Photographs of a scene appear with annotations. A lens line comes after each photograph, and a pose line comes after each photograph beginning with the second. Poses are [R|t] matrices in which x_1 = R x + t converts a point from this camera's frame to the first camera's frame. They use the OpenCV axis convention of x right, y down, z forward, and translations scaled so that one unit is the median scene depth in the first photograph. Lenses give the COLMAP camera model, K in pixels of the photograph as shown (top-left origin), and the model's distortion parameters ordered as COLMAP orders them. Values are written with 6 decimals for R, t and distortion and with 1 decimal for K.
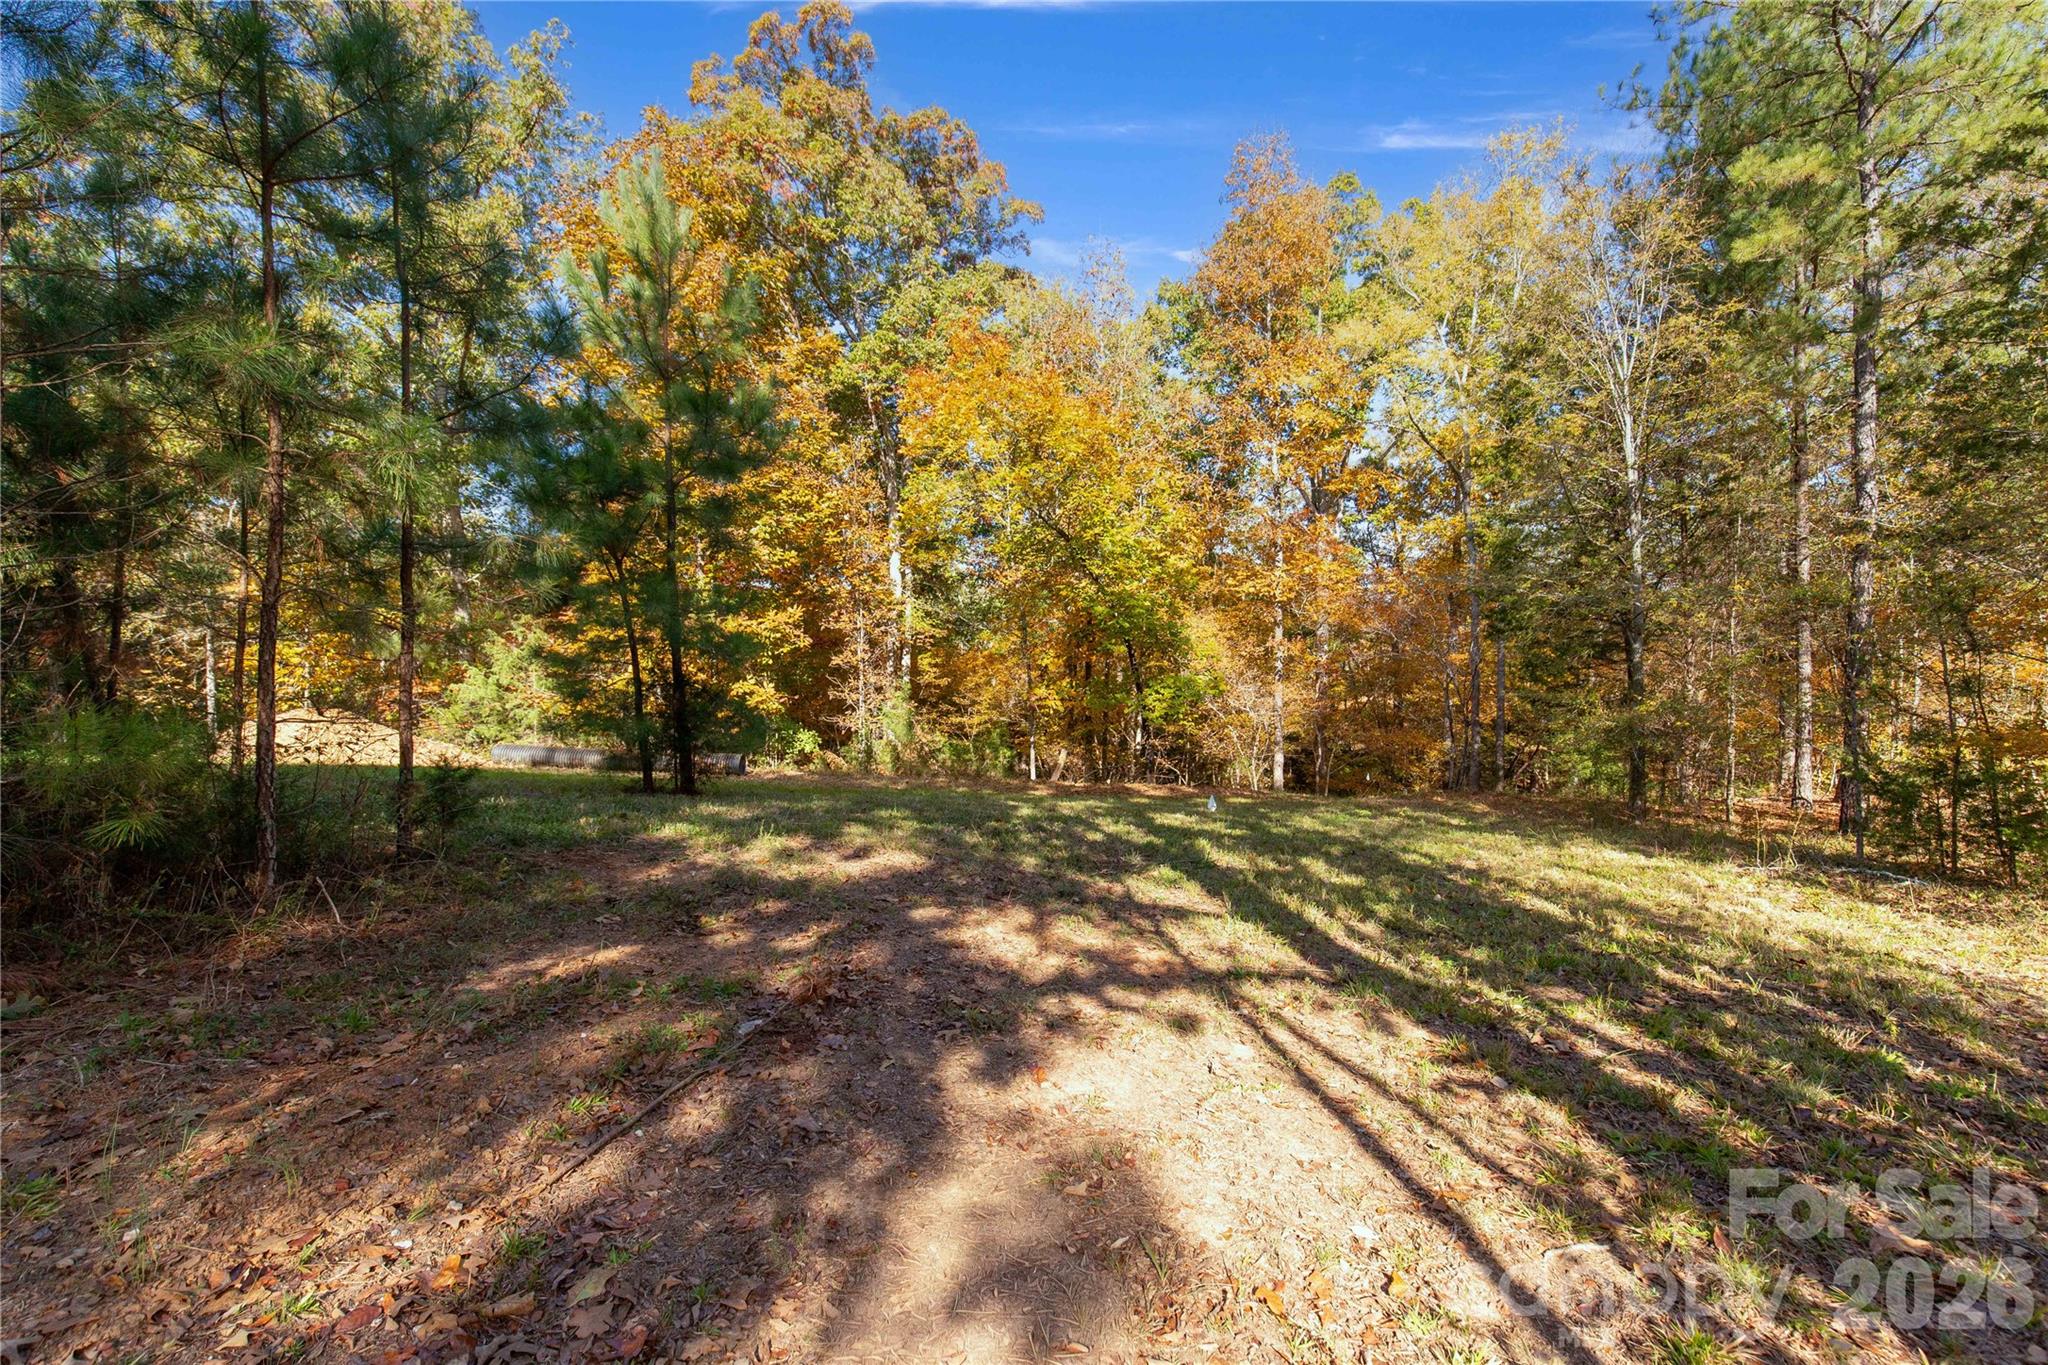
lens RADIAL K [[914.1, 0, 1018.2], [0, 914.1, 679.5], [0, 0, 1]] dist [-0.001835, -0.000102]
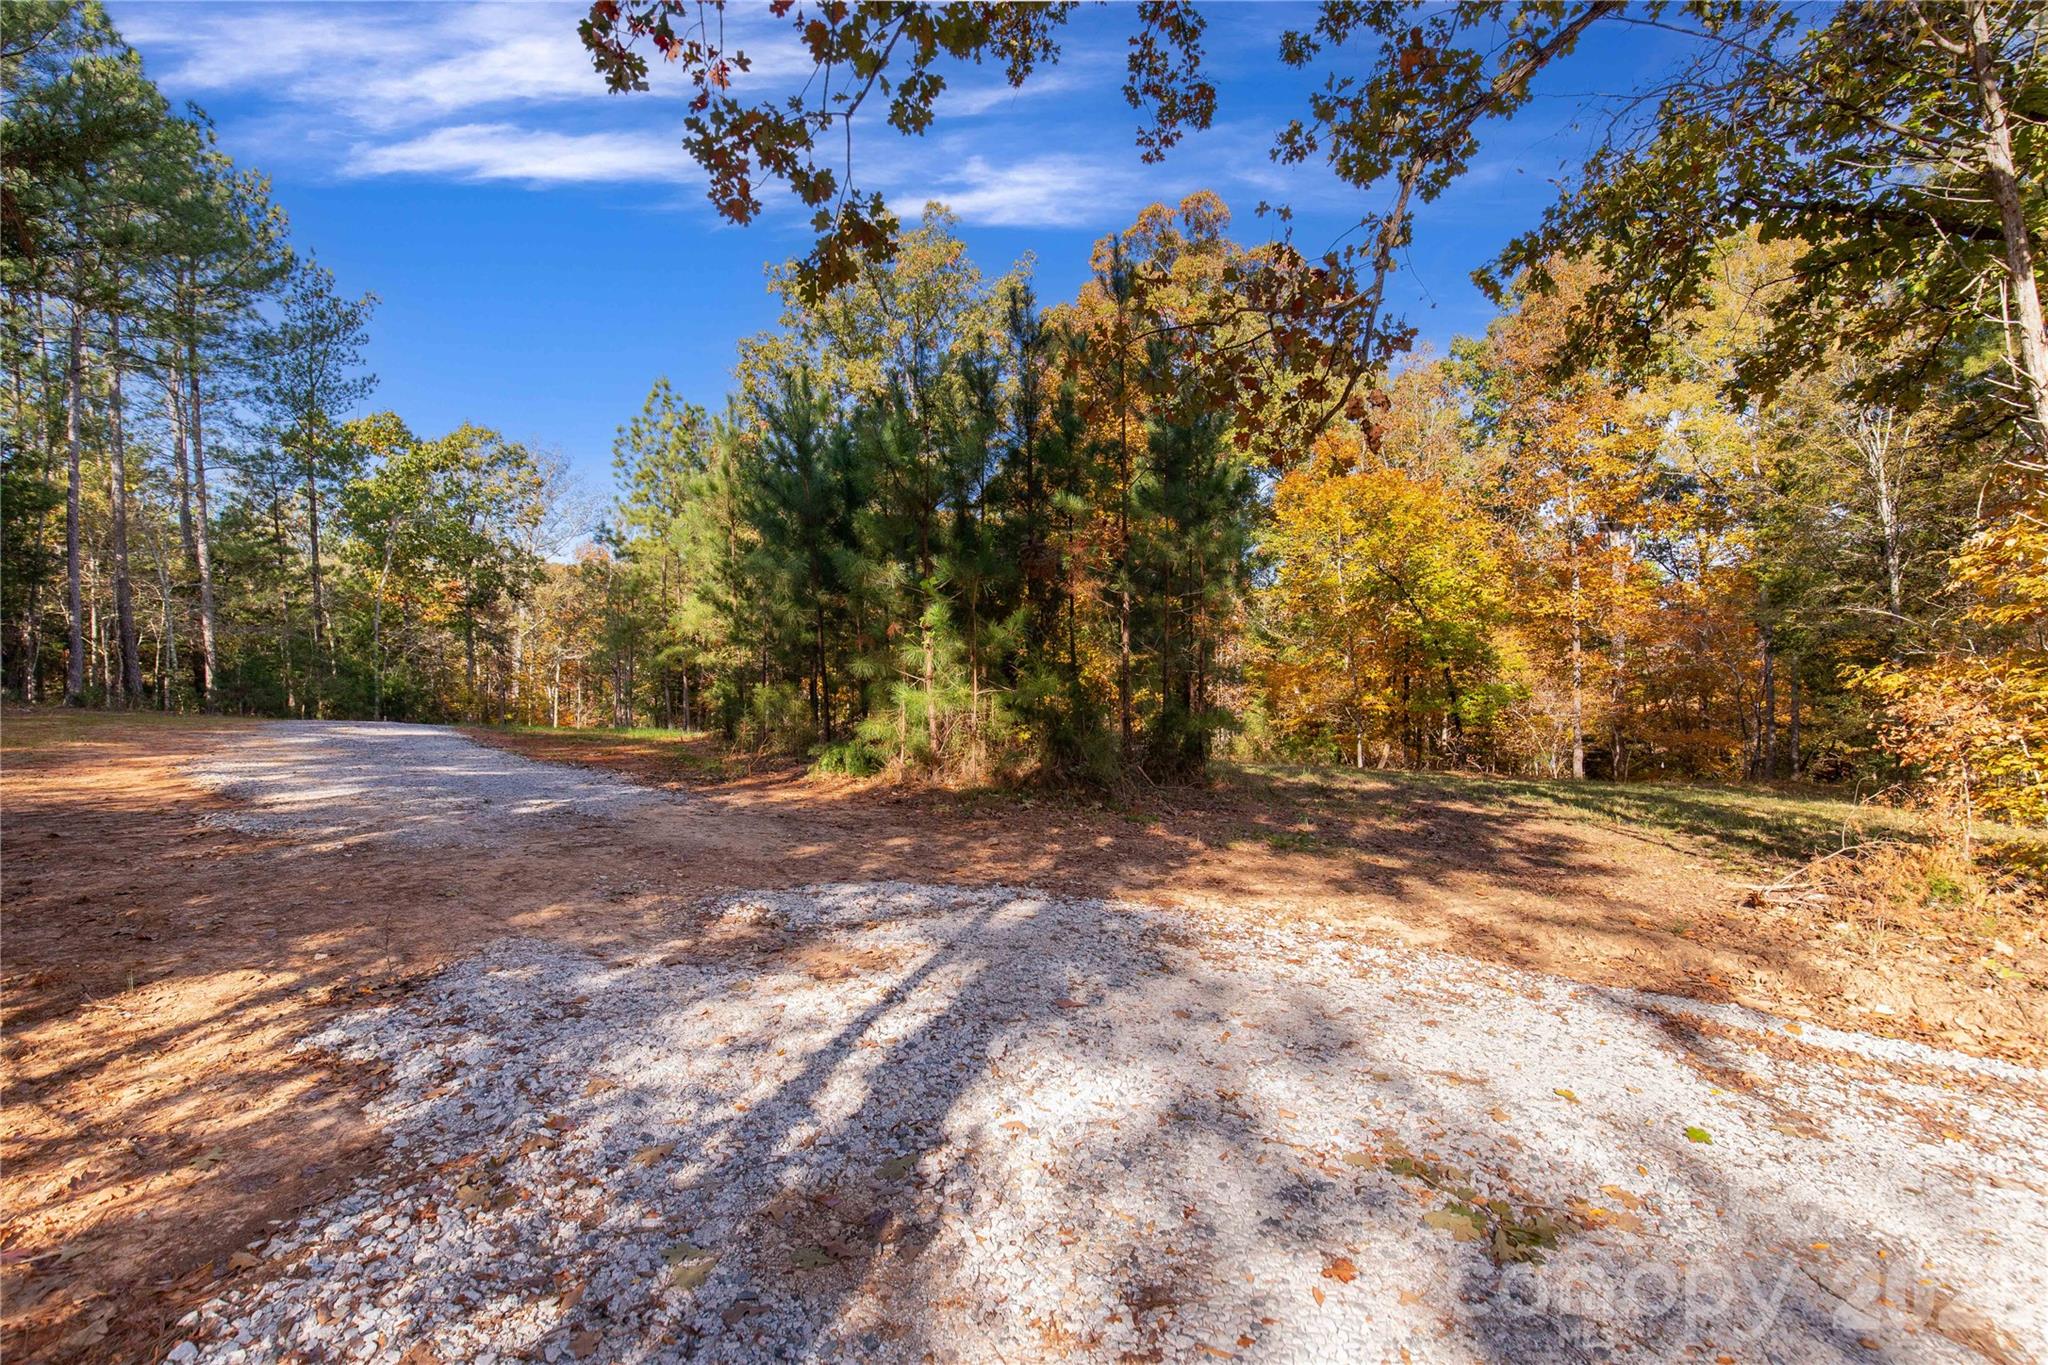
lens RADIAL K [[914.1, 0, 1018.2], [0, 914.1, 679.5], [0, 0, 1]] dist [-0.001835, -0.000102]
pose [[0.966691, -0.012664, -0.255634, -0.110564], [0.011102, 0.999910, -0.007553, -0.007942], [0.255707, 0.004463, 0.966744, -0.321772]]
